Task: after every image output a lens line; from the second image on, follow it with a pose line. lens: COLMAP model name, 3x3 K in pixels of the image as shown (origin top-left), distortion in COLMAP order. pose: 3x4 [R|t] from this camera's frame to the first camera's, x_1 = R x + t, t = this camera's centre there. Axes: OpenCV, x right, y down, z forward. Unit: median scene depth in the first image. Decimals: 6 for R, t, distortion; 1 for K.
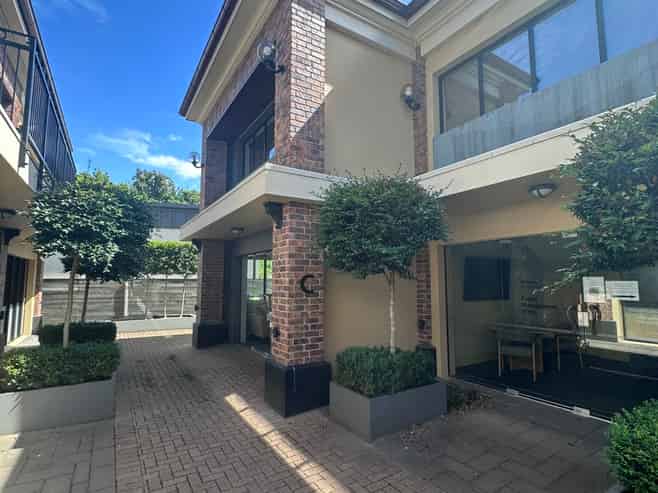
lens RADIAL K [[352.4, 0, 330.8], [0, 352.4, 247.2], [0, 0, 1]] dist [-0.002462, 0.000365]
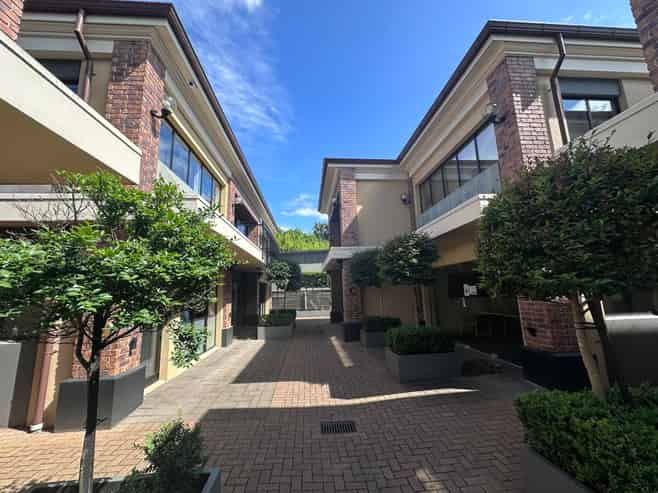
lens RADIAL K [[262.0, 0, 329.7], [0, 262.0, 245.2], [0, 0, 1]] dist [-0.002000, -0.000089]
pose [[0.887922, -0.105492, -0.447735, 0.610670], [0.073067, 0.993335, -0.089142, -0.060155], [0.454154, 0.046436, 0.889712, -0.697846]]
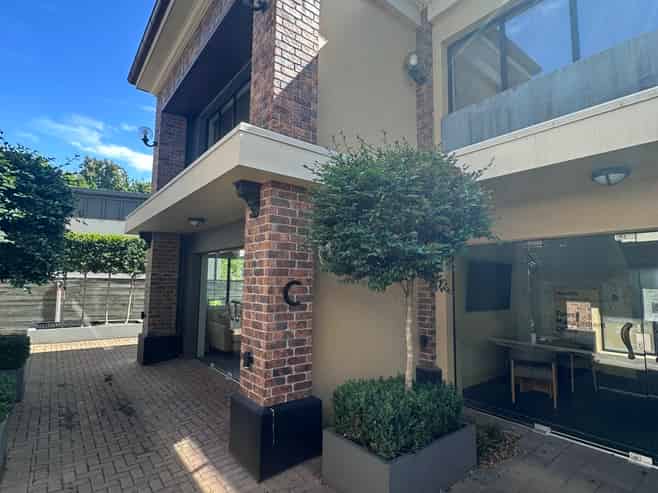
lens RADIAL K [[352.4, 0, 330.9], [0, 352.4, 247.7], [0, 0, 1]] dist [-0.002462, 0.000365]
pose [[0.994102, 0.024096, 0.105736, -0.061954], [-0.024159, 0.999708, -0.000678, 0.006885], [-0.105722, -0.001880, 0.994394, 0.236111]]
